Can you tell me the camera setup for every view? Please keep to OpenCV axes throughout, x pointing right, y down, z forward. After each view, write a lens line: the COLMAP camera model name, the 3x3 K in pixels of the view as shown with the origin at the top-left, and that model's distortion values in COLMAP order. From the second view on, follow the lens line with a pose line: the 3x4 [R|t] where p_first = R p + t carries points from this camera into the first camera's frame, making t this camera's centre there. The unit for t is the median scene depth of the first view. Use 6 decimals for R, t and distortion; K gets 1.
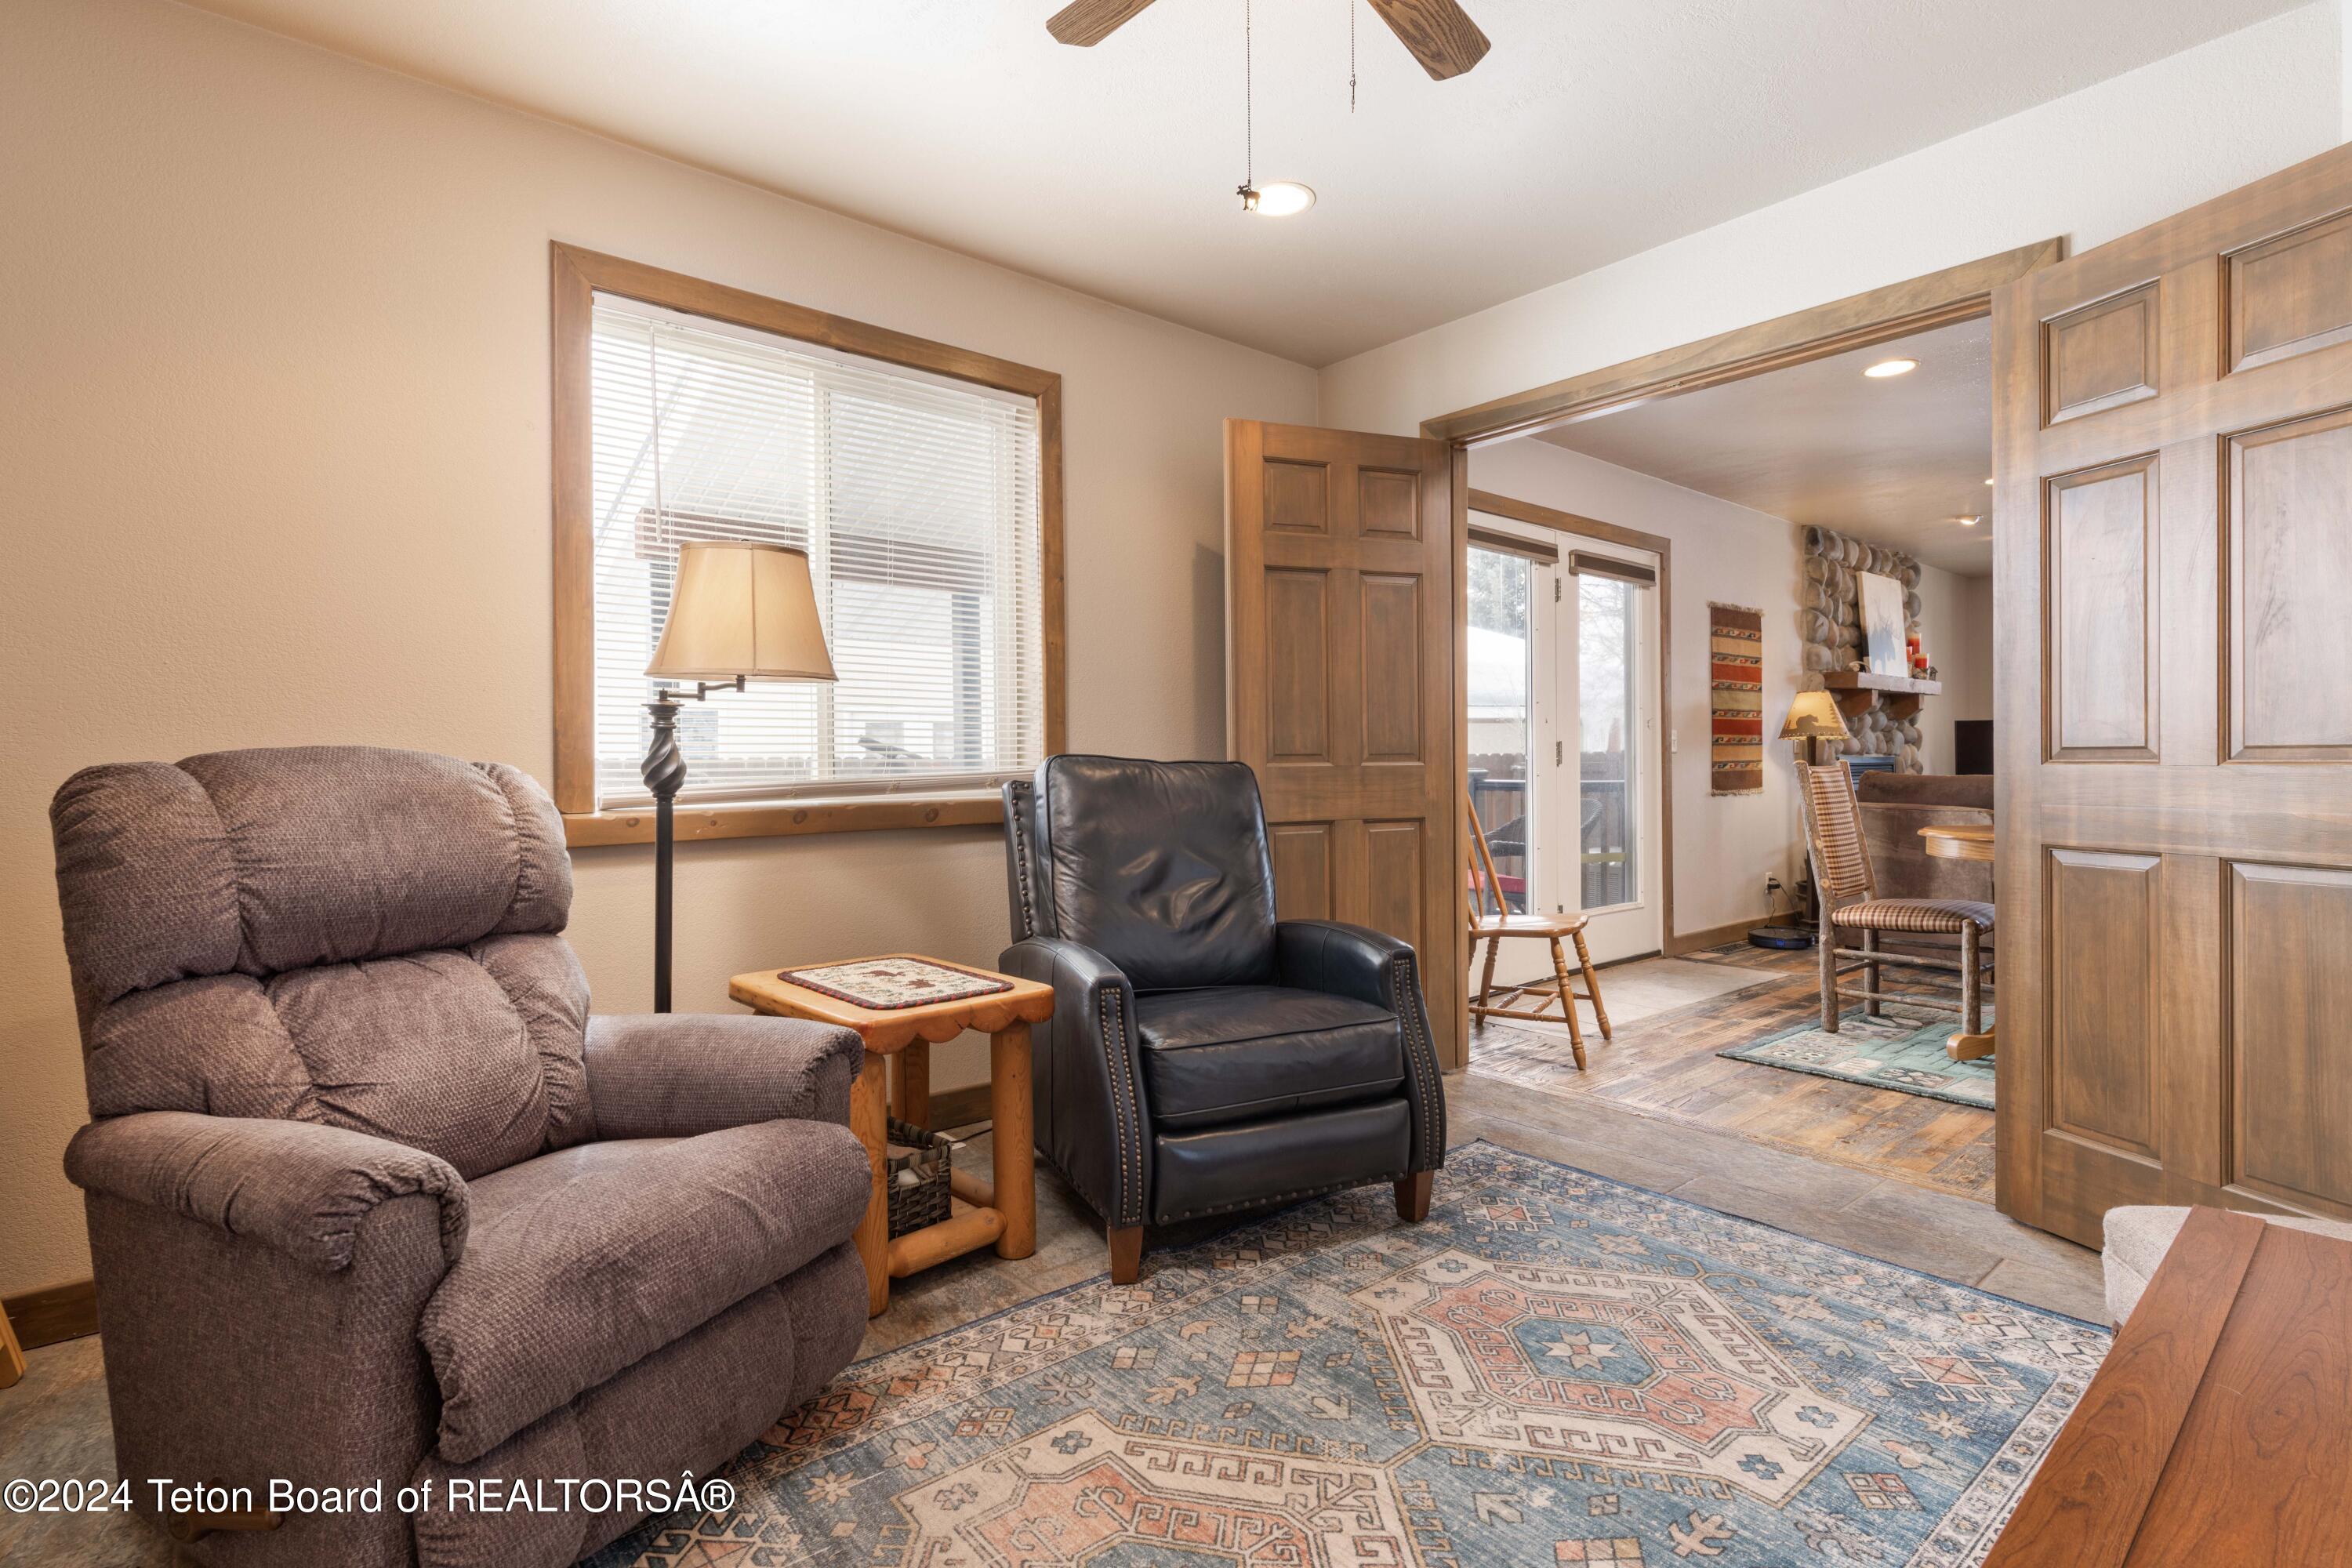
lens RADIAL K [[1132.4, 0, 1177.1], [0, 1132.4, 774.4], [0, 0, 1]] dist [0.005755, -0.002857]
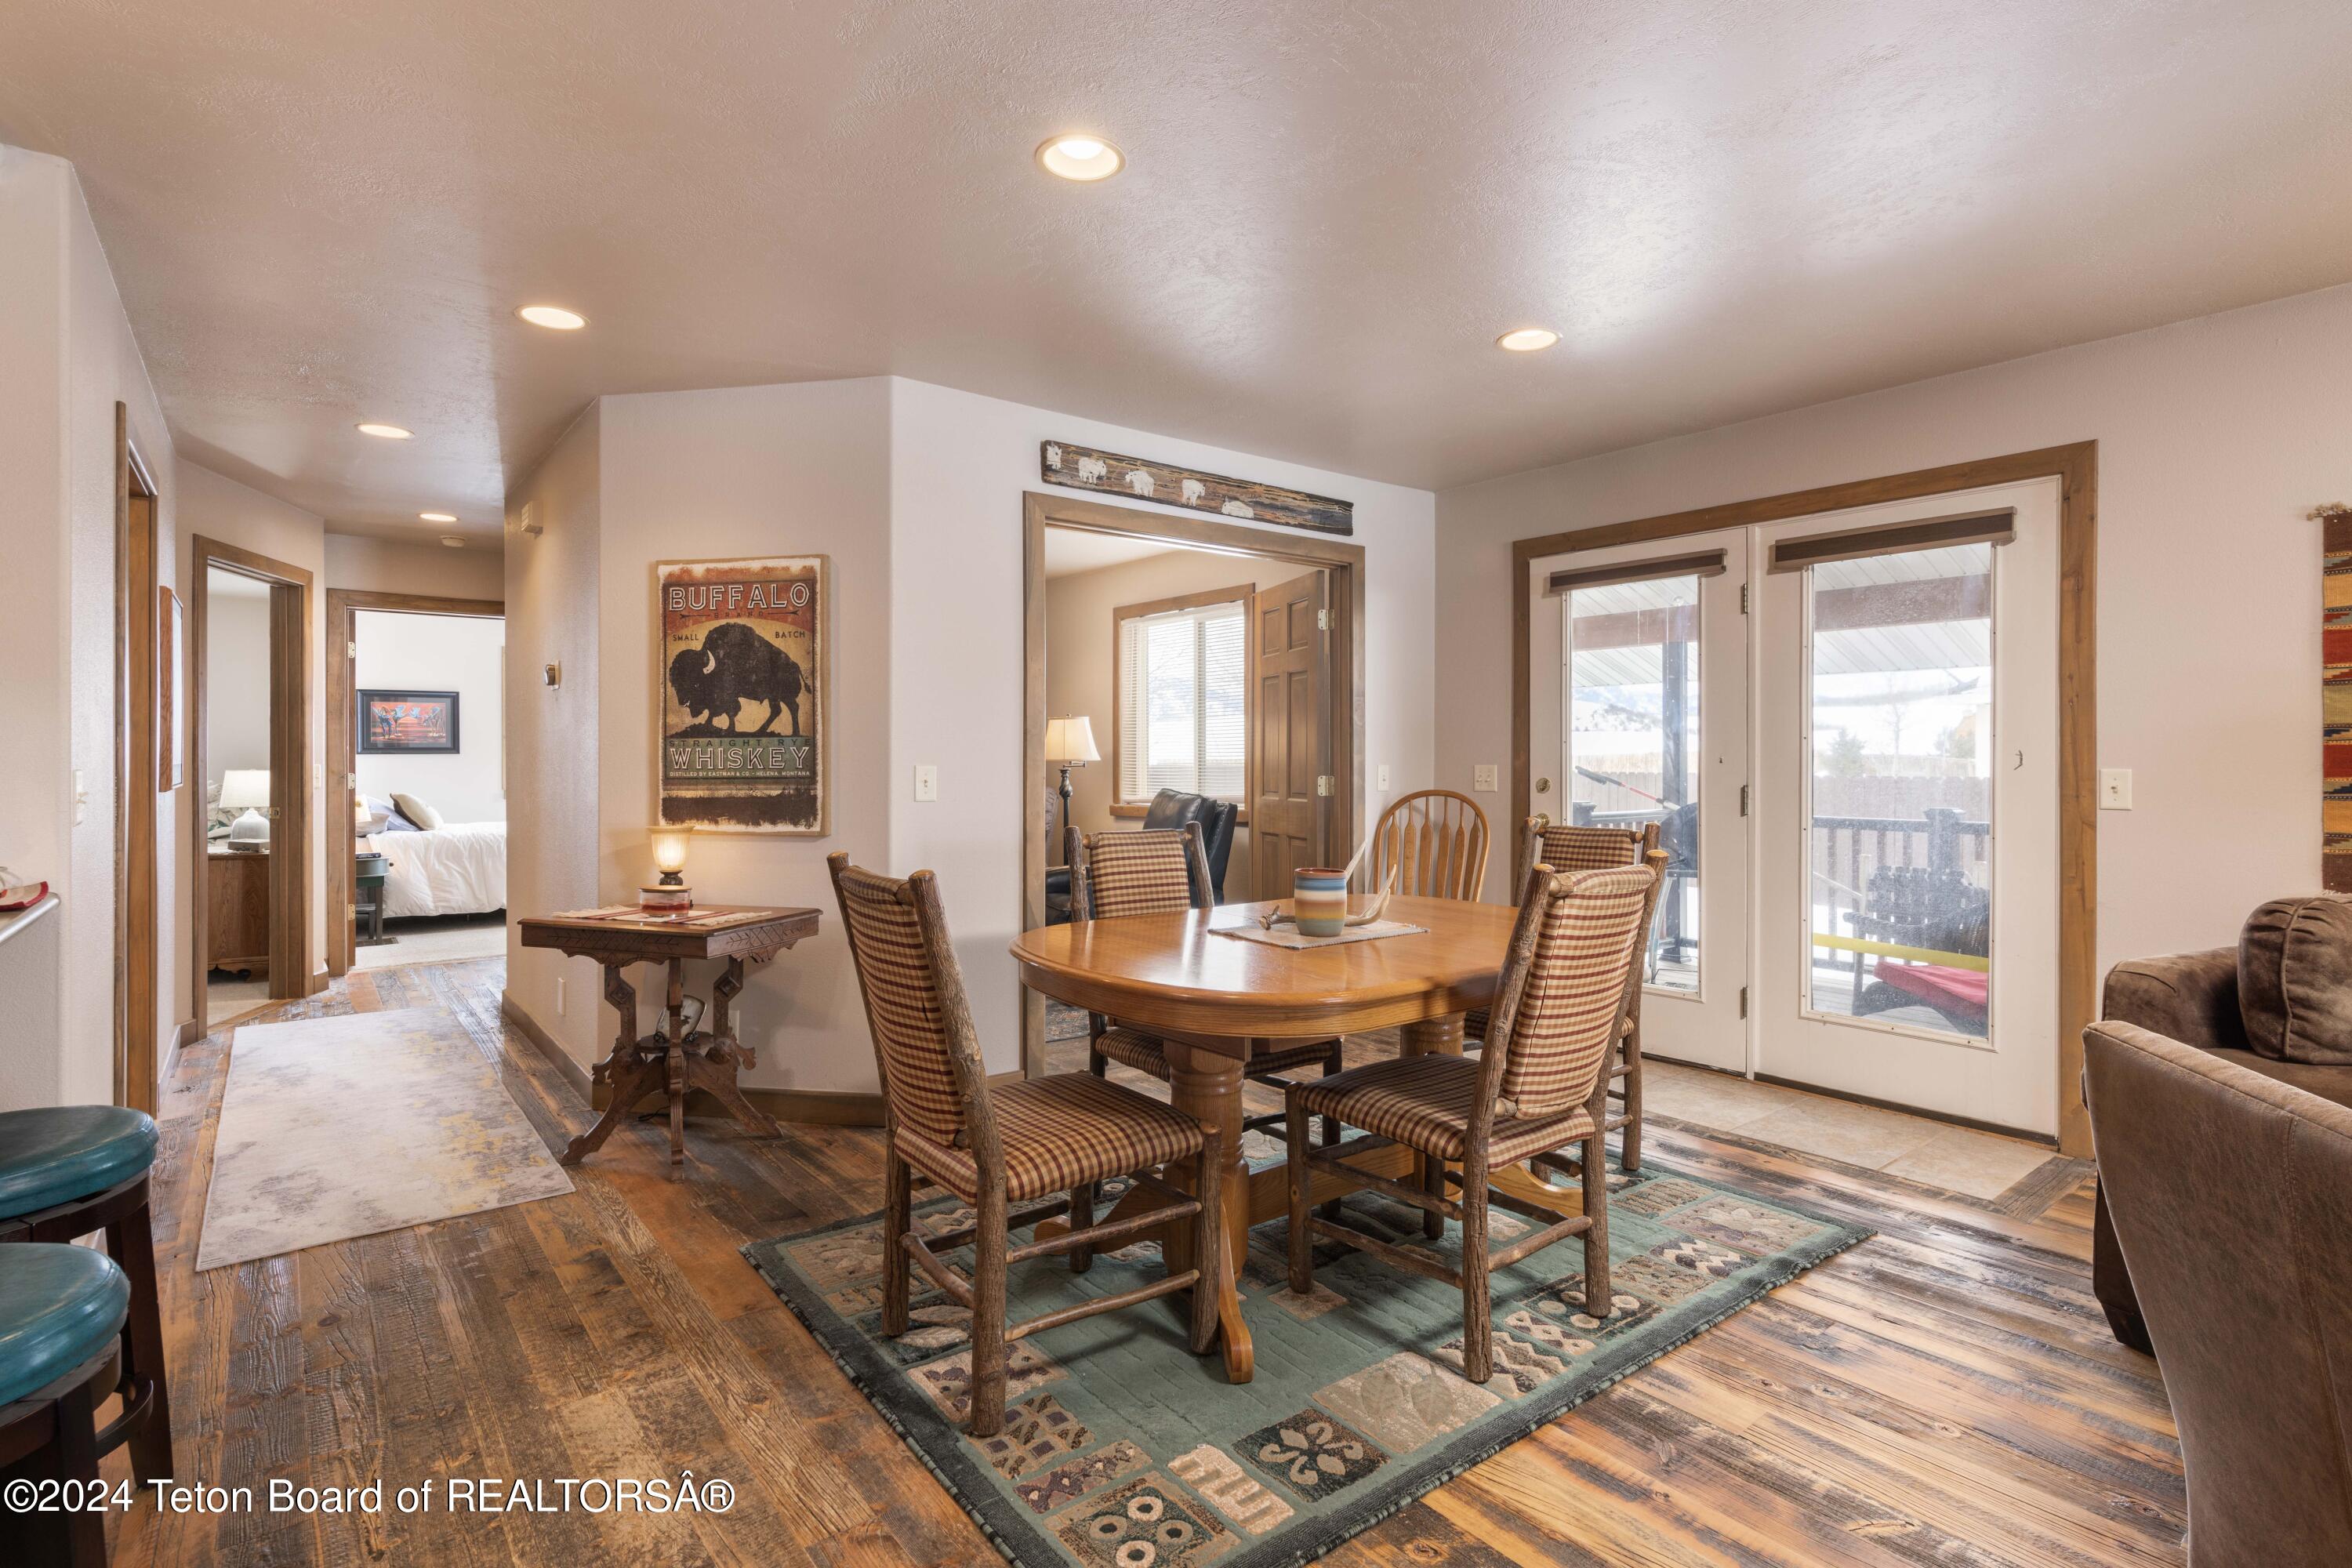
lens RADIAL K [[1132.4, 0, 1185.1], [0, 1132.4, 762.0], [0, 0, 1]] dist [0.005755, -0.002857]
pose [[-0.025675, 0.010988, -0.999610, 3.232918], [-0.007645, 0.999908, 0.011187, -0.142996], [0.999641, 0.007930, -0.025589, 1.727770]]
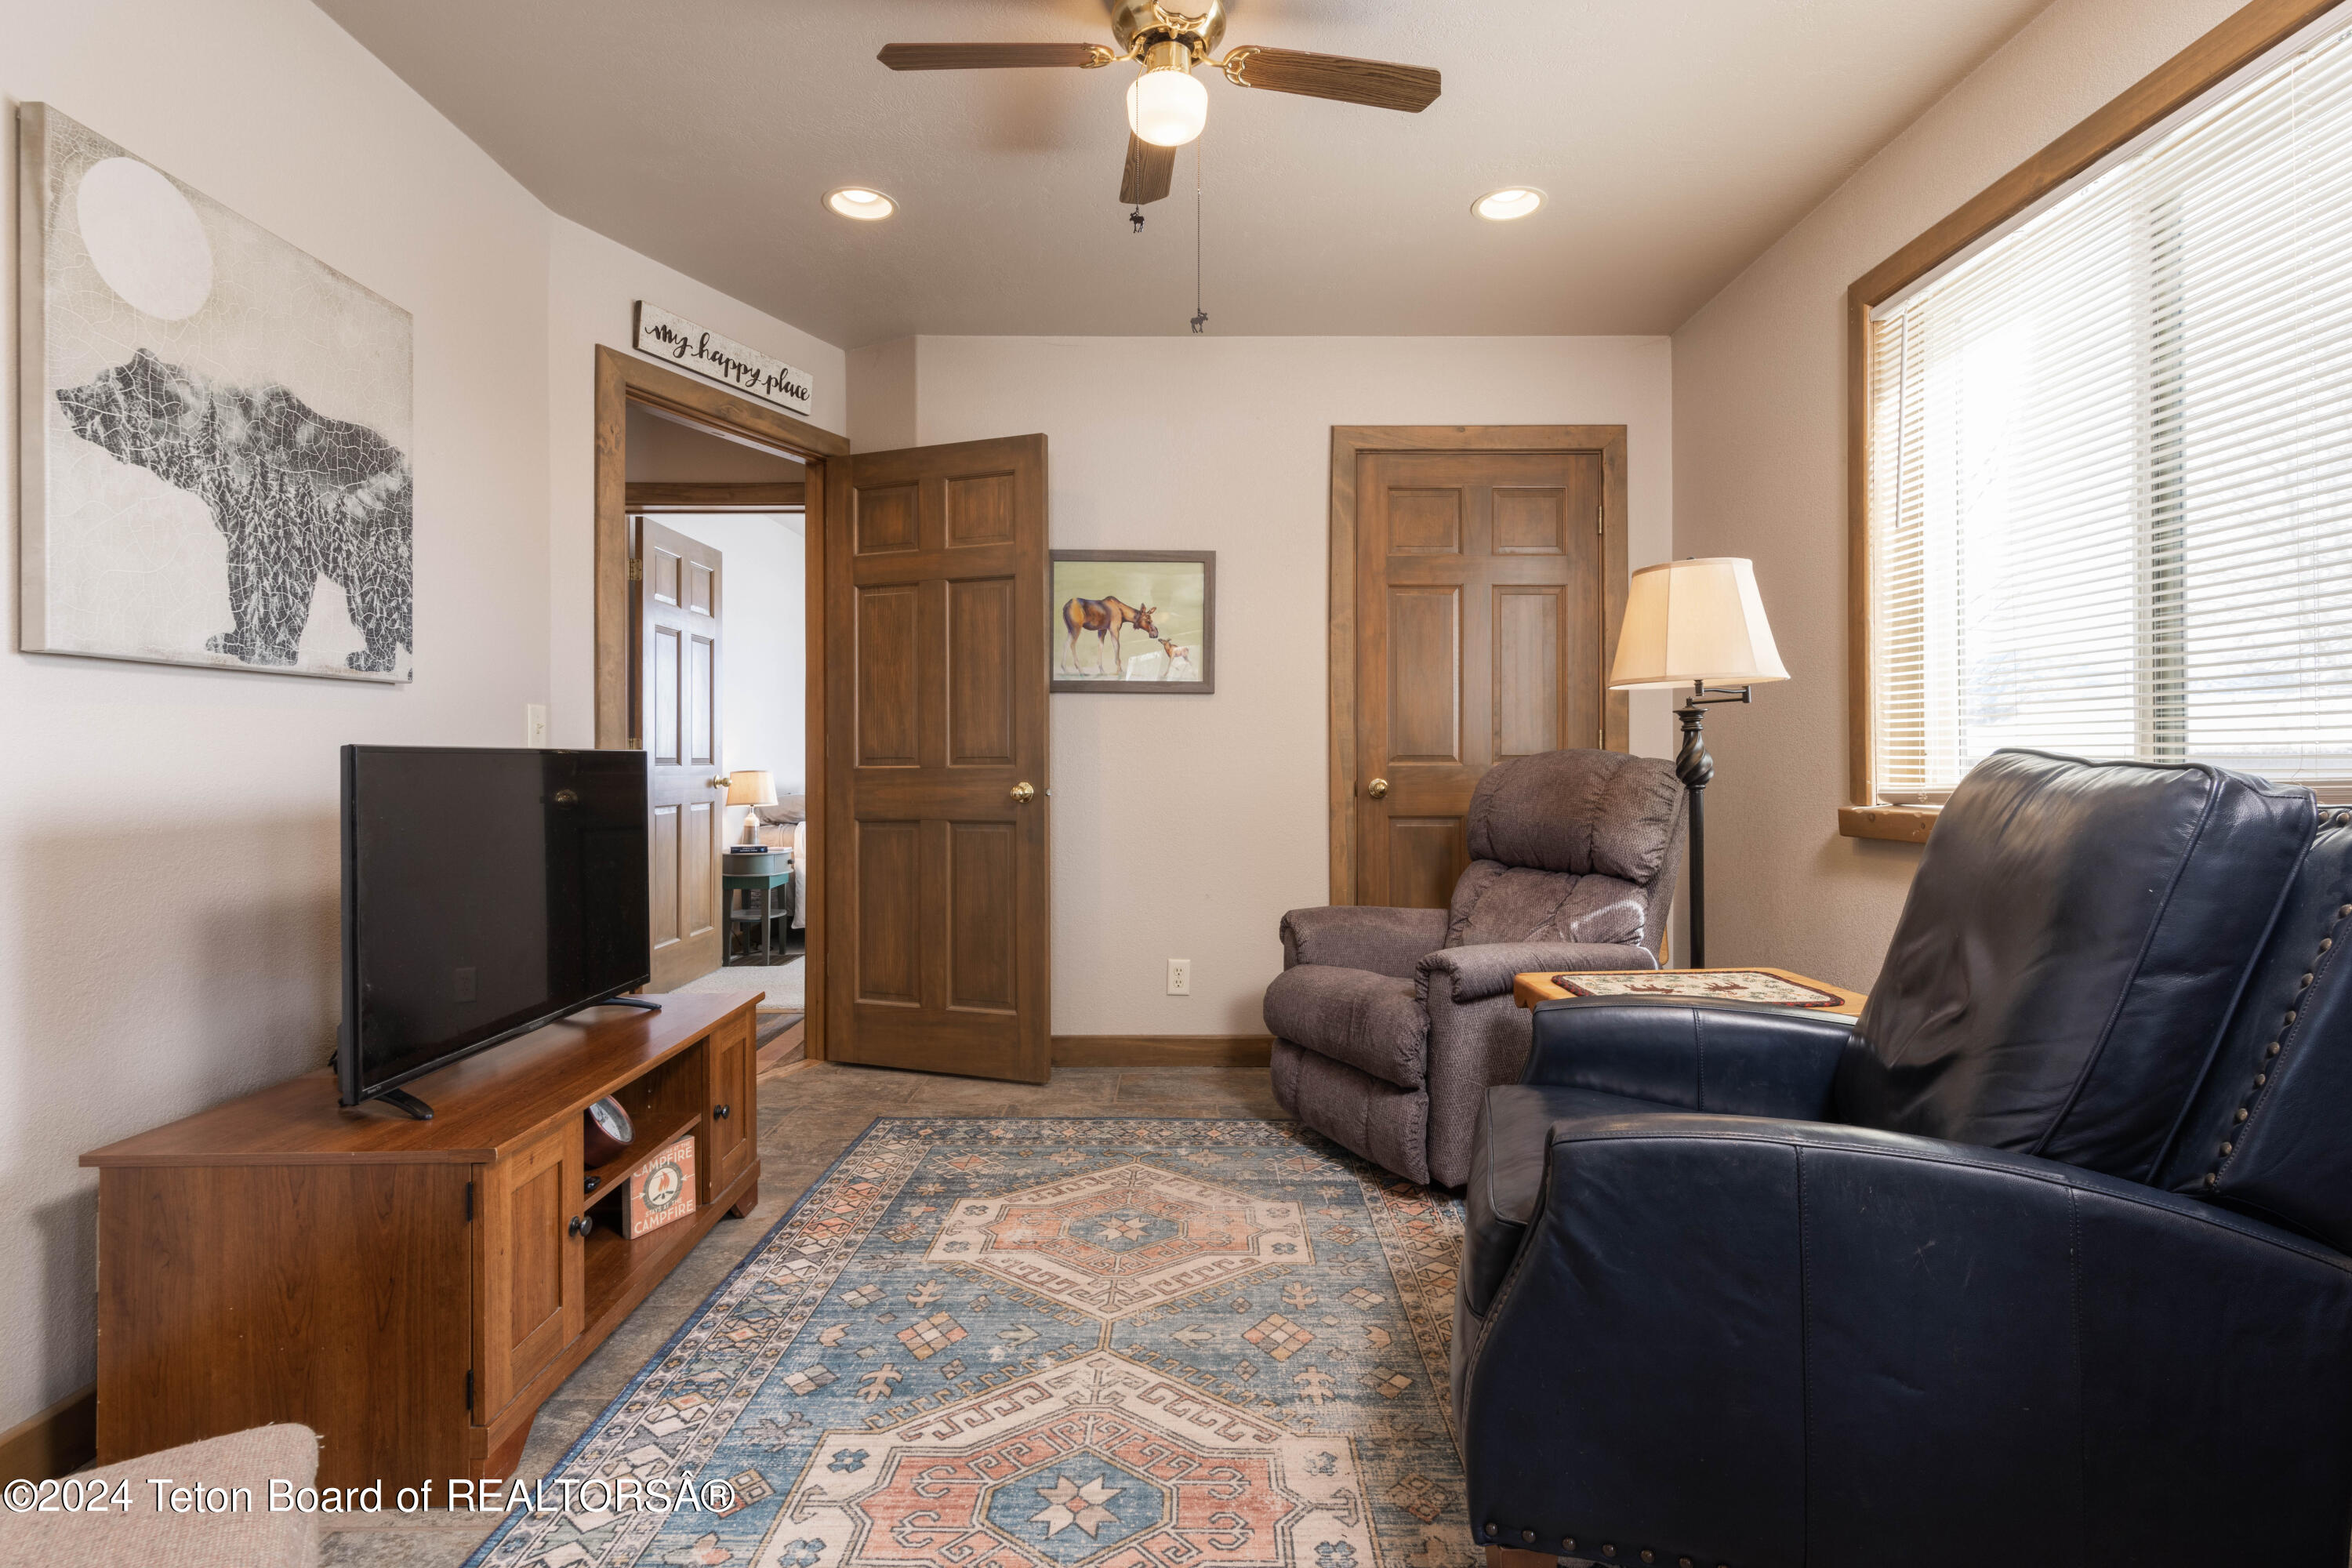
lens RADIAL K [[1132.4, 0, 1184.9], [0, 1132.4, 762.9], [0, 0, 1]] dist [0.005755, -0.002857]
pose [[-0.642855, 0.007265, -0.765953, 0.969664], [-0.002547, 0.999929, 0.011621, -0.020553], [0.765983, 0.009422, -0.642791, 1.665466]]
